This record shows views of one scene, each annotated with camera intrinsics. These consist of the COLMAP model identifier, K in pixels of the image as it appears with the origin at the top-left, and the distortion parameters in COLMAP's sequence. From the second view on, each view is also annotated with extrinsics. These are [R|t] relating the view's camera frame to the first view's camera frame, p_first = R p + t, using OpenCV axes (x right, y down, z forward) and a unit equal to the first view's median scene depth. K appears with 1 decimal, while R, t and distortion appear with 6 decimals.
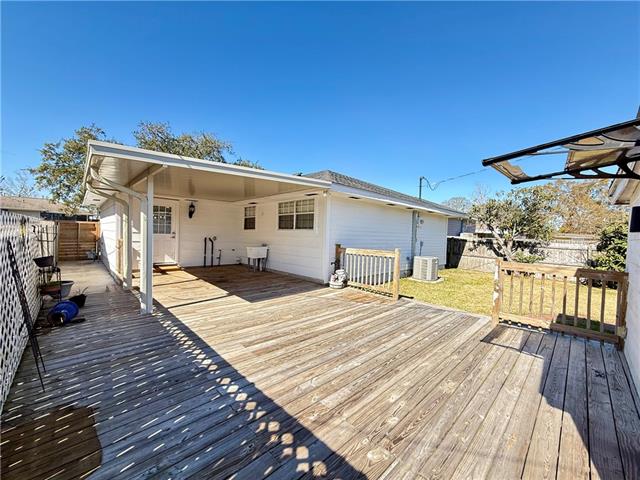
lens RADIAL K [[253.6, 0, 320.0], [0, 253.6, 240.0], [0, 0, 1]] dist [-0.000126, -0.000156]
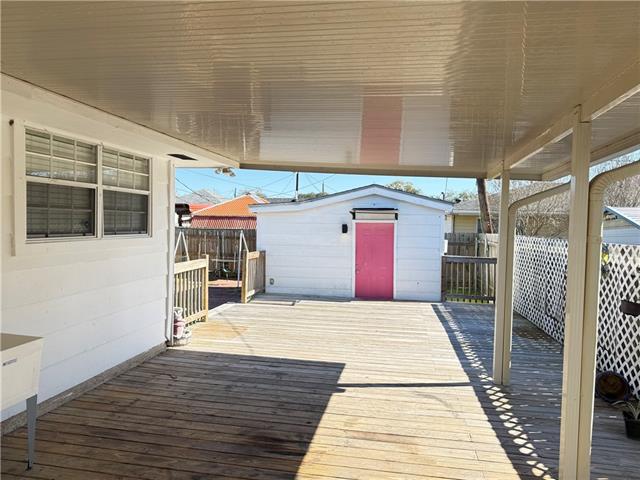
lens RADIAL K [[450.7, 0, 320.0], [0, 450.7, 240.0], [0, 0, 1]] dist [0.110227, -0.000026]
pose [[-0.579749, -0.066667, 0.812063, -0.788933], [-0.015614, 0.997373, 0.070734, -0.088003], [-0.814646, 0.028328, -0.579267, 1.196722]]
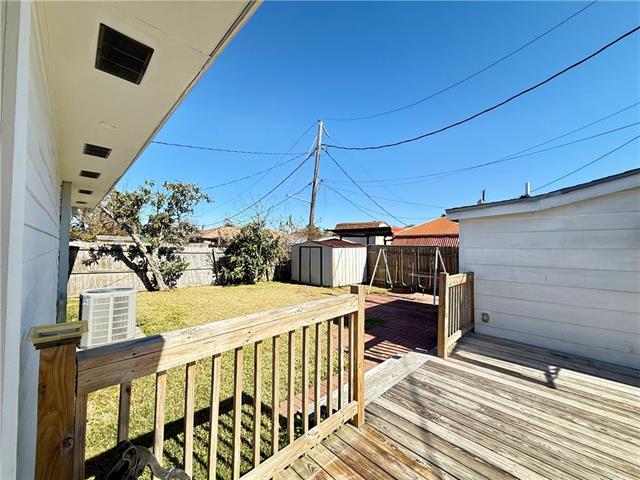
lens RADIAL K [[253.6, 0, 320.0], [0, 253.6, 240.0], [0, 0, 1]] dist [-0.000126, -0.000156]
pose [[-0.012579, -0.008433, 0.999885, -0.054580], [0.012901, 0.999880, 0.008595, -0.029320], [-0.999838, 0.013008, -0.012468, 0.842160]]
